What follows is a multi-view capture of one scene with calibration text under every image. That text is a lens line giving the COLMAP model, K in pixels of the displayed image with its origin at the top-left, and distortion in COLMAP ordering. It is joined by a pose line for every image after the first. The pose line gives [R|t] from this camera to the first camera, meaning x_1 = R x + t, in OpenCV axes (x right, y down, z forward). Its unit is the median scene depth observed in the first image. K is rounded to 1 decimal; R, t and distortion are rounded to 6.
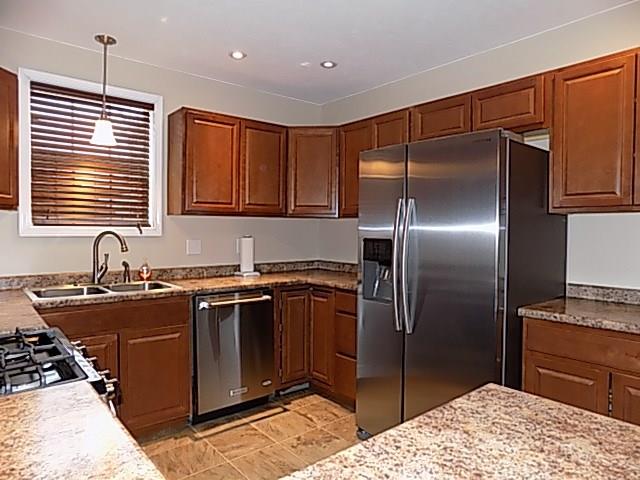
lens RADIAL K [[430.7, 0, 320.0], [0, 430.7, 240.0], [0, 0, 1]] dist [-0.073718, 0.070758]
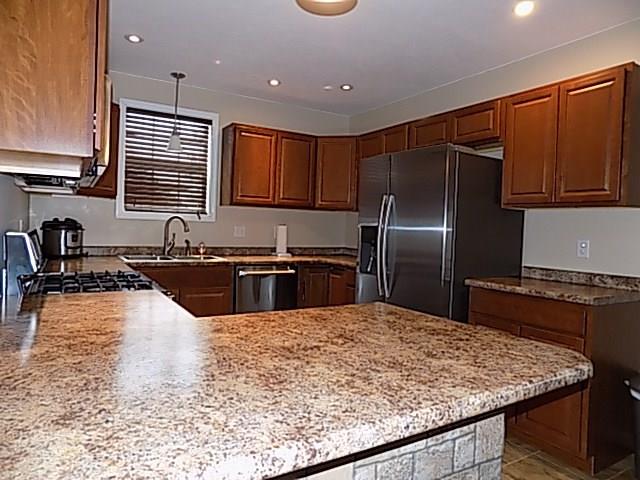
lens RADIAL K [[430.7, 0, 320.0], [0, 430.7, 240.0], [0, 0, 1]] dist [-0.073718, 0.070758]
pose [[0.988684, 0.030997, -0.146777, 0.151290], [-0.030419, 0.999518, 0.006178, 0.031258], [0.146897, -0.001643, 0.989150, -0.267034]]
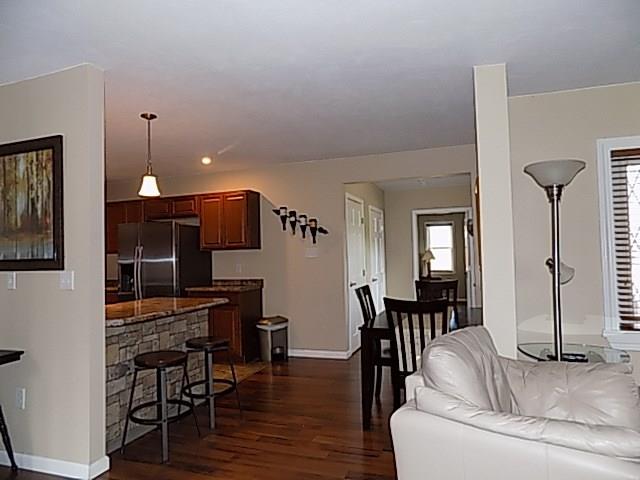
lens RADIAL K [[430.7, 0, 320.0], [0, 430.7, 240.0], [0, 0, 1]] dist [-0.073718, 0.070758]
pose [[0.858420, -0.010547, 0.512839, -0.114487], [0.043686, 0.997659, -0.052606, 0.028233], [-0.511084, 0.067561, 0.856871, -1.190492]]
